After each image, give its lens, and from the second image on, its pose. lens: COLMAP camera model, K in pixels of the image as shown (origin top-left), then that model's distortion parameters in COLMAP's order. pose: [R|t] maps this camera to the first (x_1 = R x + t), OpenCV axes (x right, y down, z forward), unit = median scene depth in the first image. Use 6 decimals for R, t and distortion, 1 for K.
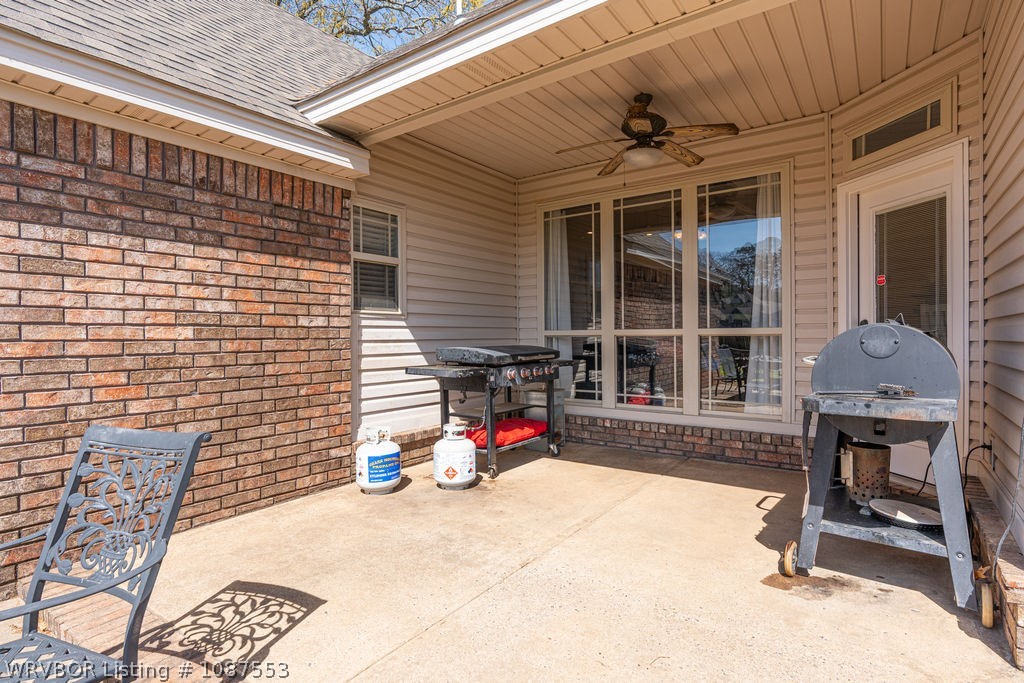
lens RADIAL K [[526.5, 0, 506.7], [0, 526.5, 339.8], [0, 0, 1]] dist [-0.000501, 0.000465]
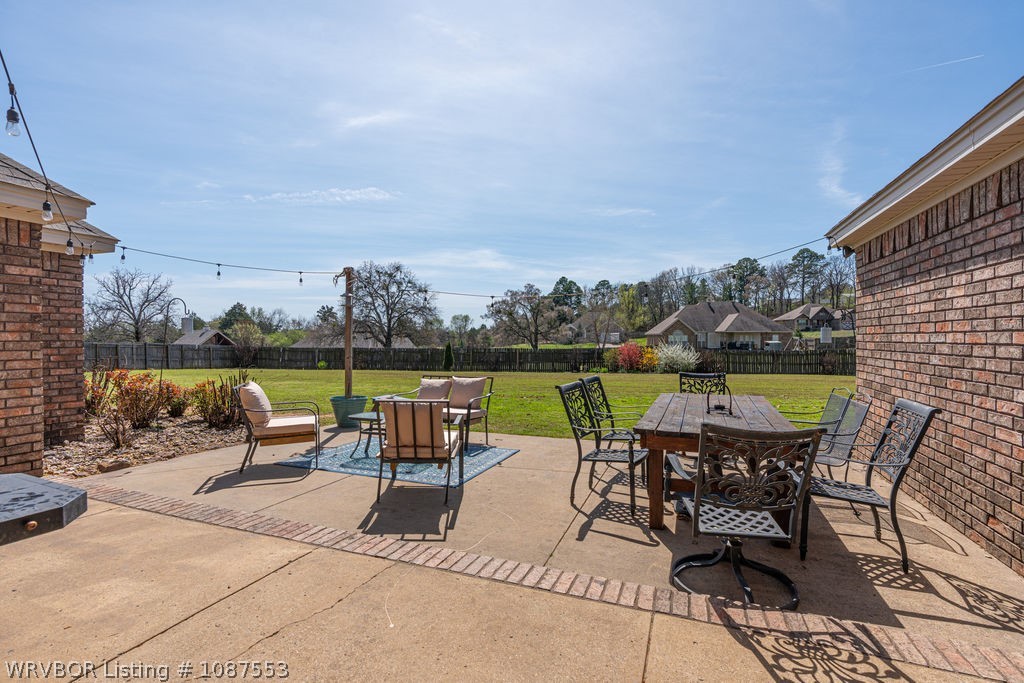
lens RADIAL K [[478.9, 0, 505.2], [0, 478.9, 341.8], [0, 0, 1]] dist [-0.004017, -0.000088]
pose [[-0.968036, 0.005919, -0.250741, 0.165508], [0.001964, 0.999870, 0.016021, -0.040157], [0.250803, 0.015017, -0.967922, 1.052467]]
